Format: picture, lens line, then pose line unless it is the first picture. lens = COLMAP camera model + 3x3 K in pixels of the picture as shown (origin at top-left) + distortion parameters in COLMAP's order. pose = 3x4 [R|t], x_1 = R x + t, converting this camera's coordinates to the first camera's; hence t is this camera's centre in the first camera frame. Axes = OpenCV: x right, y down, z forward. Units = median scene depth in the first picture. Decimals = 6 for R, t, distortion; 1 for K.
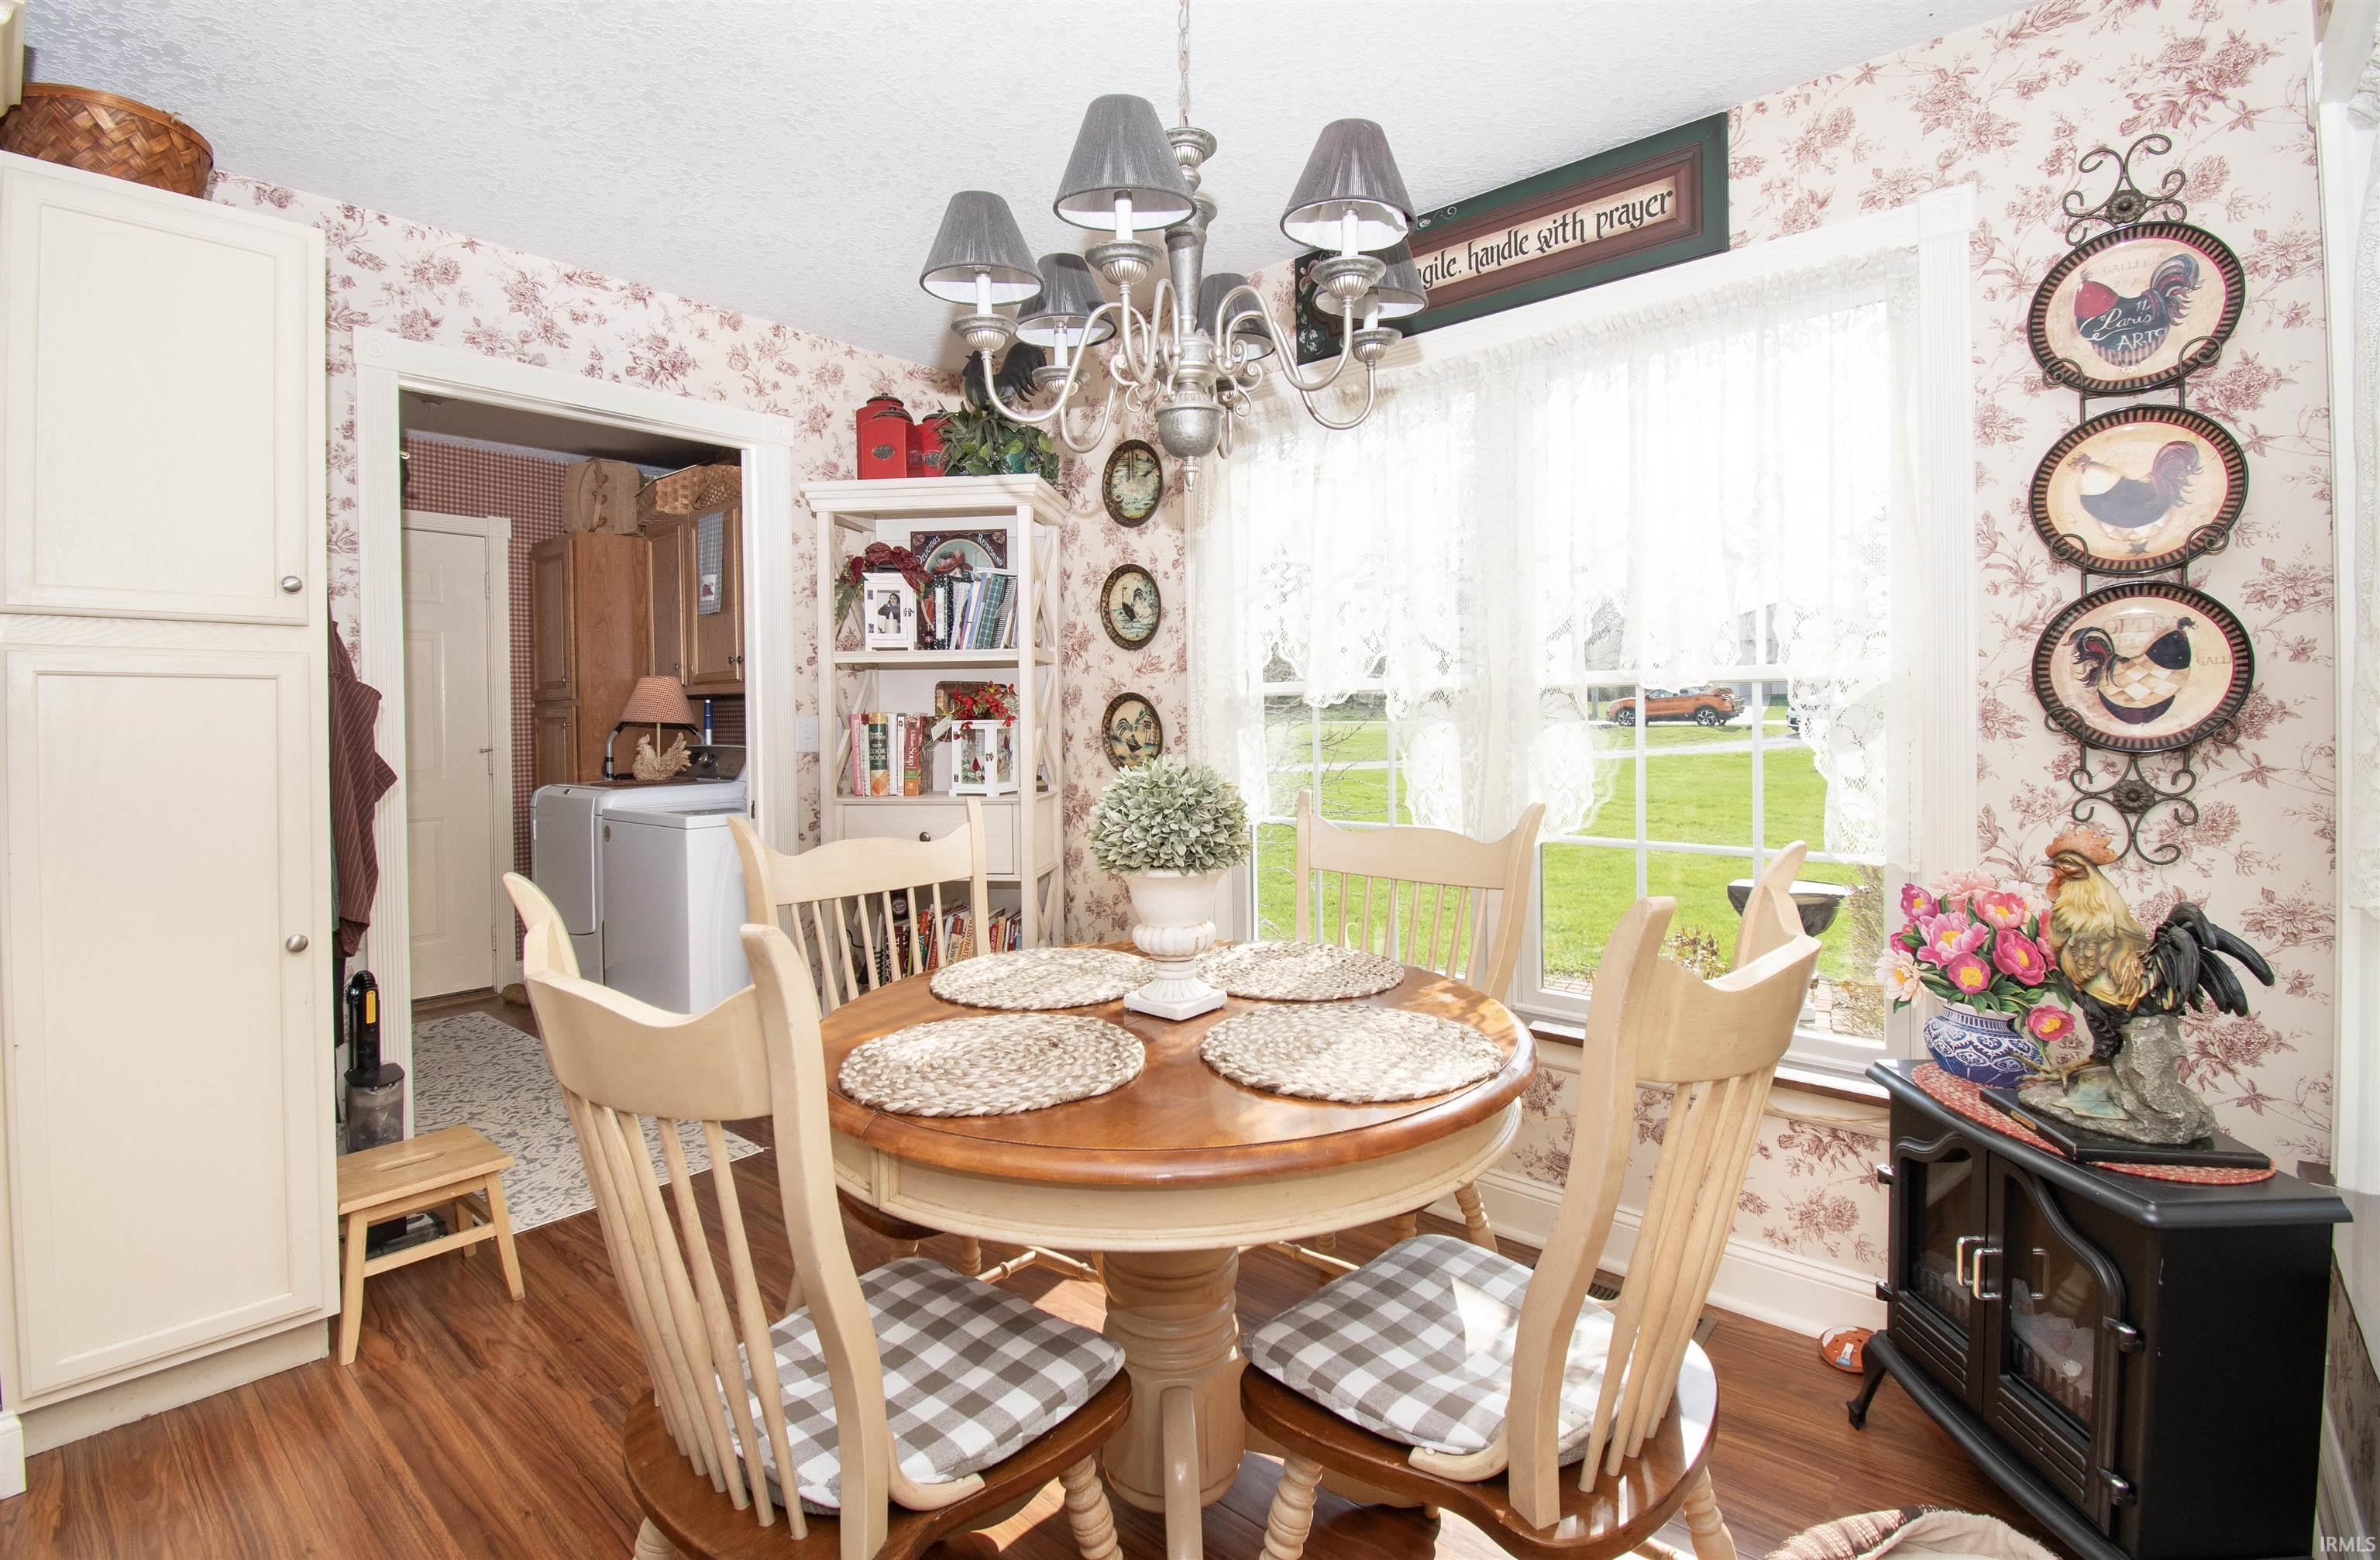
lens RADIAL K [[1082.8, 0, 1140.3], [0, 1082.8, 737.7], [0, 0, 1]] dist [-0.013599, -0.010221]
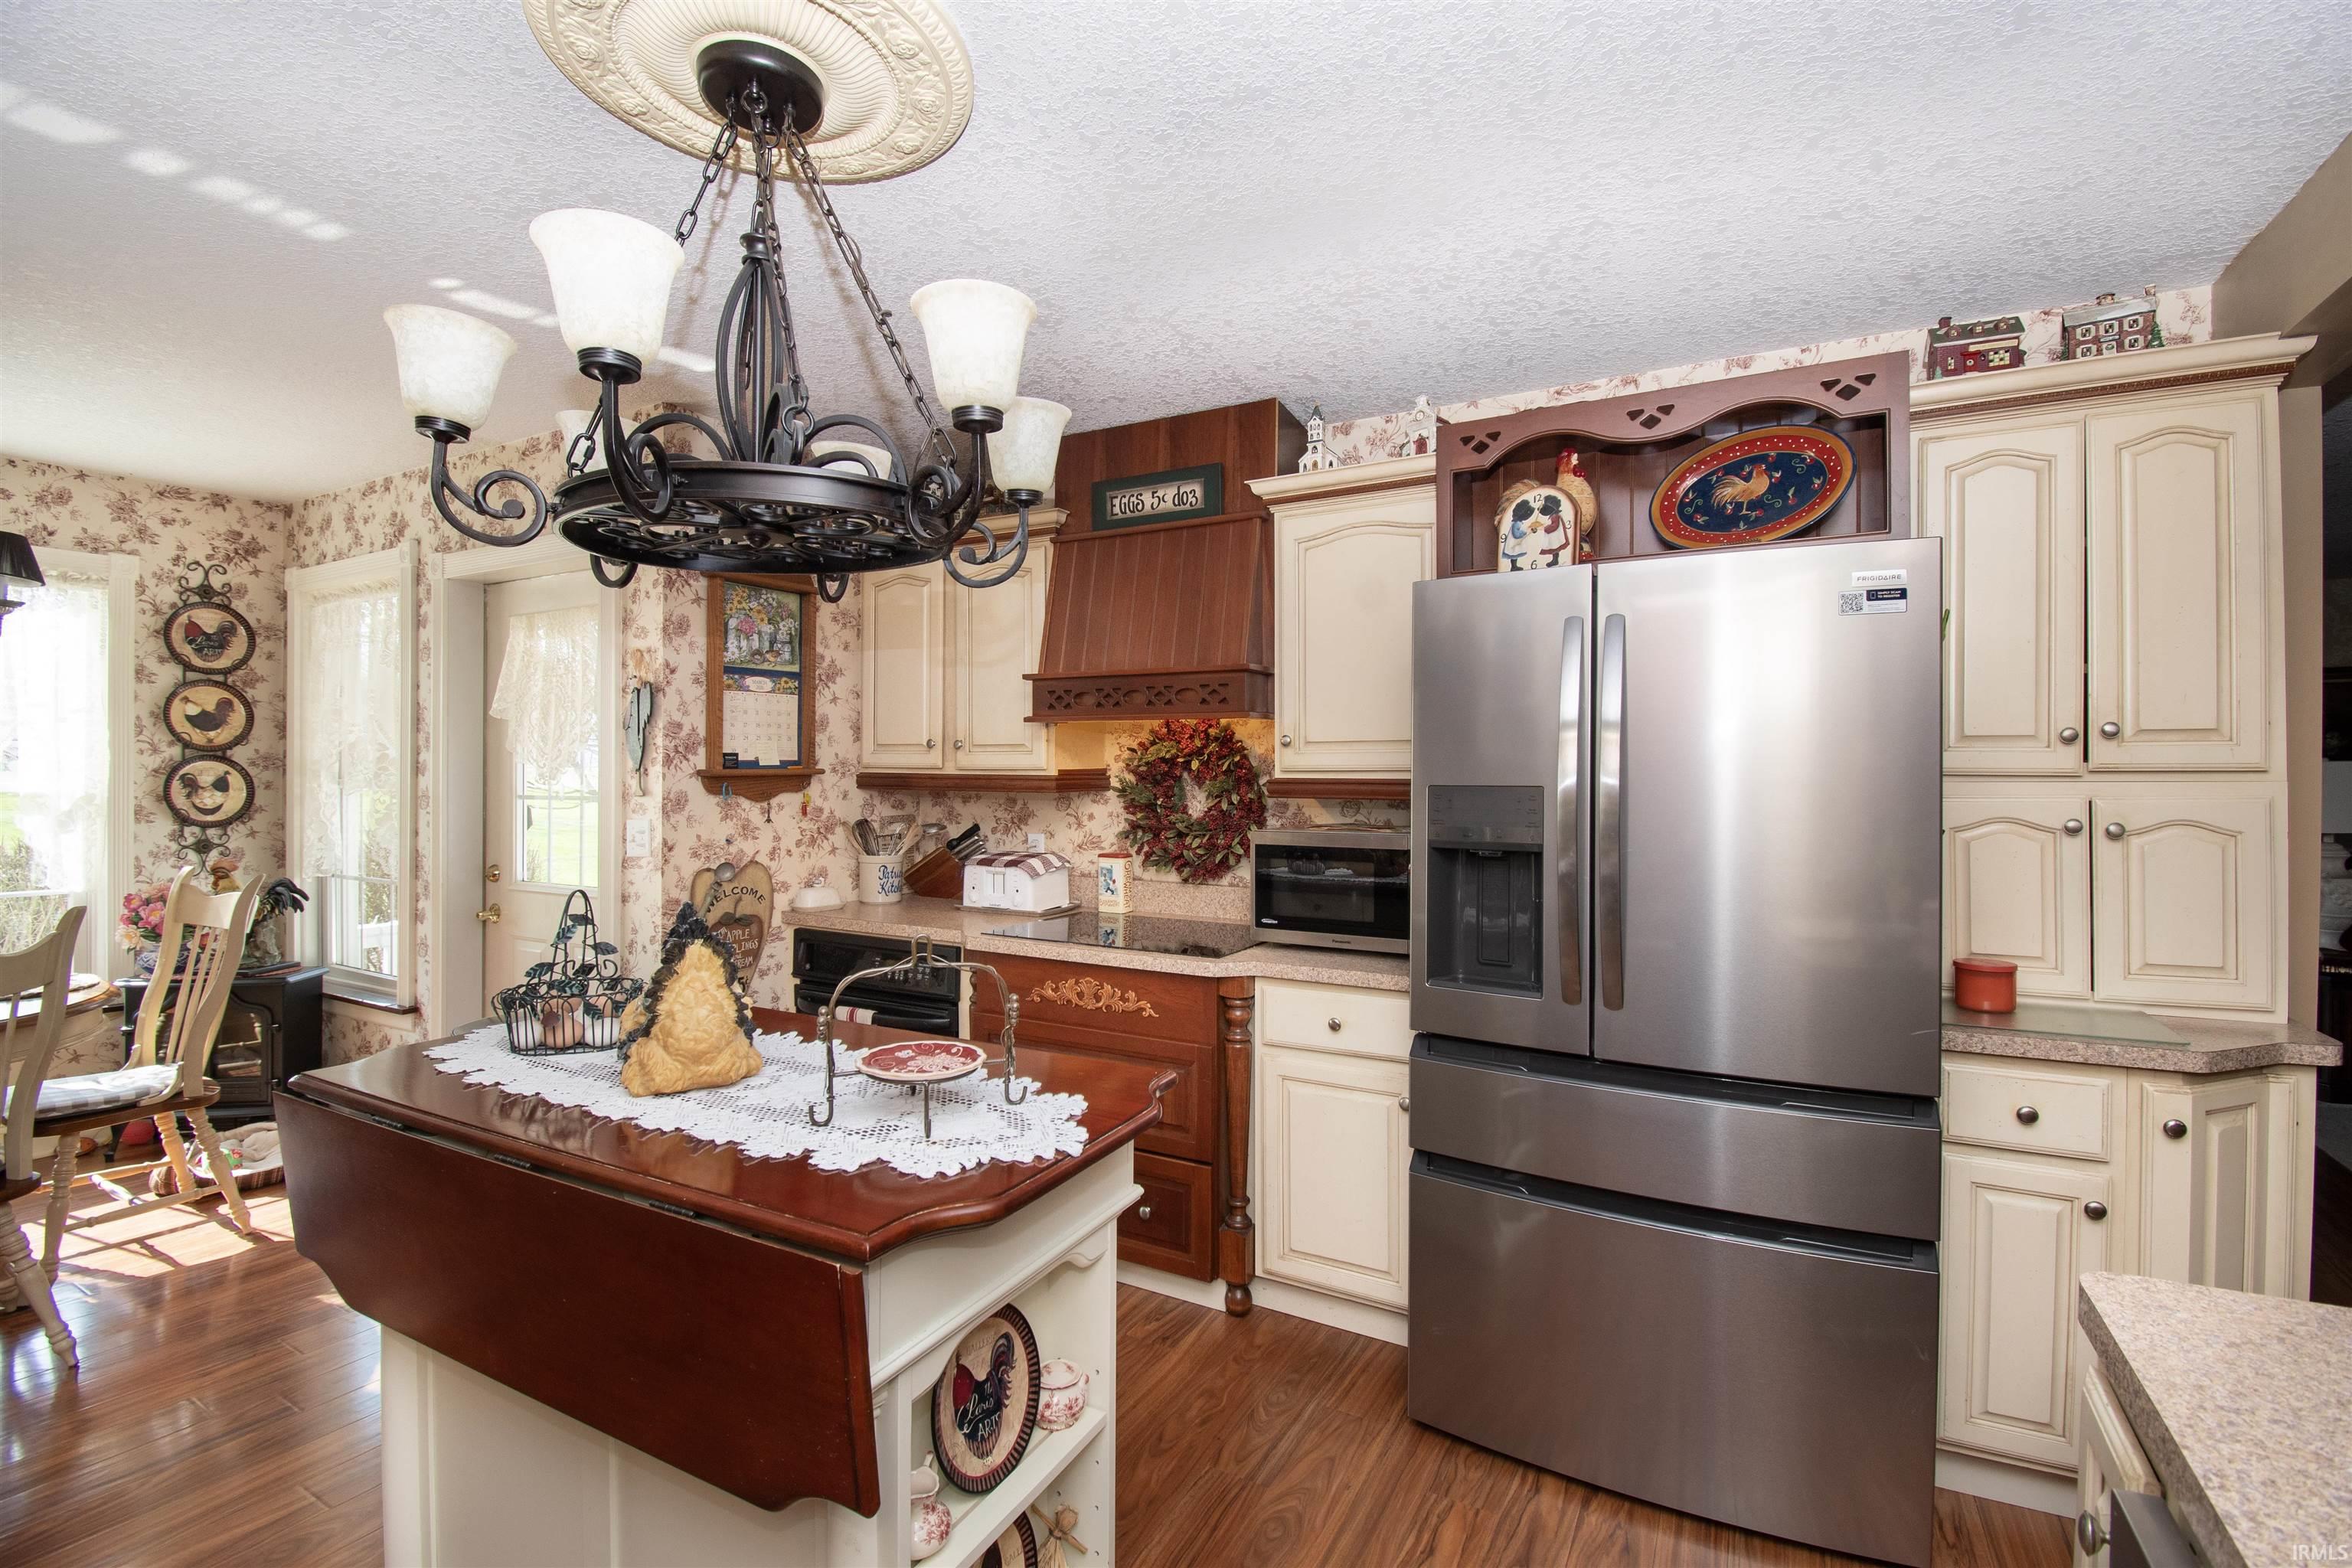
lens RADIAL K [[1052.3, 0, 1151.2], [0, 1052.3, 769.5], [0, 0, 1]] dist [-0.000234, -0.015294]
pose [[-0.181200, 0.010815, 0.983387, -1.569651], [0.010760, 0.999901, -0.009014, -0.065203], [-0.983387, 0.008948, -0.181299, -0.582748]]
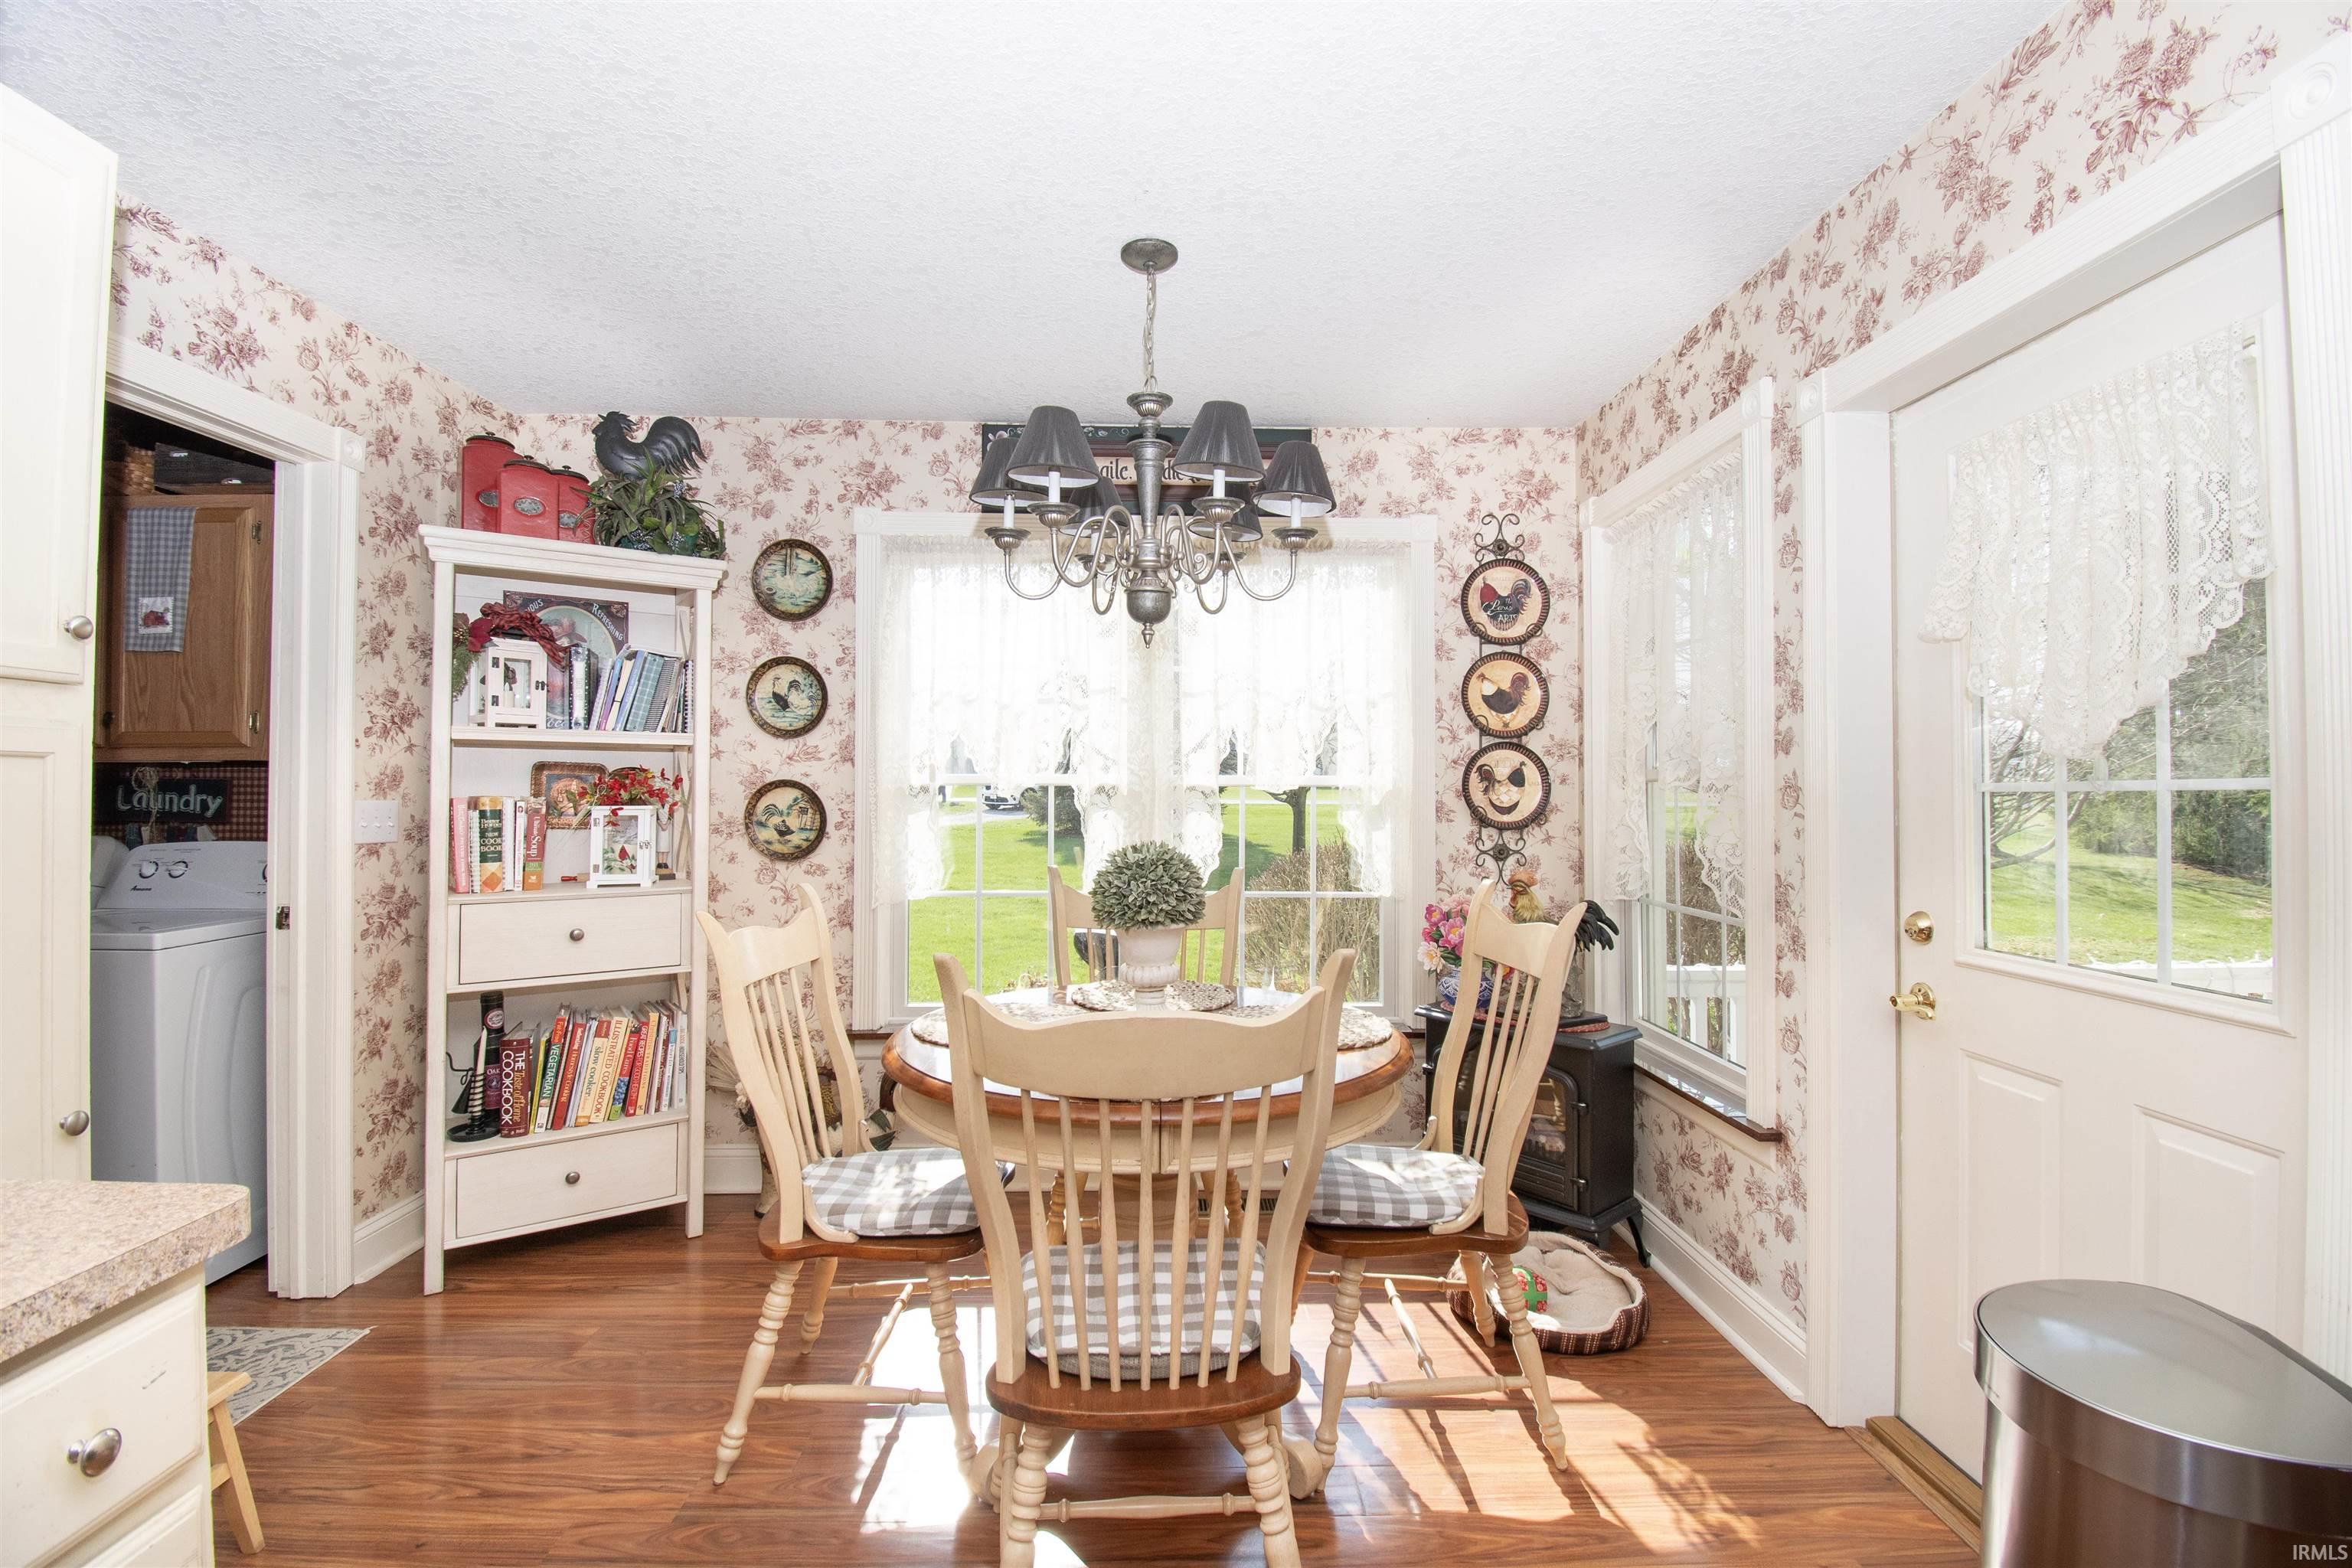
lens RADIAL K [[1052.3, 0, 1215.5], [0, 1052.3, 774.4], [0, 0, 1]] dist [-0.000234, -0.015294]
pose [[0.724956, 0.020450, 0.688491, -0.714770], [0.001176, 0.999521, -0.030927, -0.025882], [-0.688794, 0.023230, 0.724585, -0.030767]]
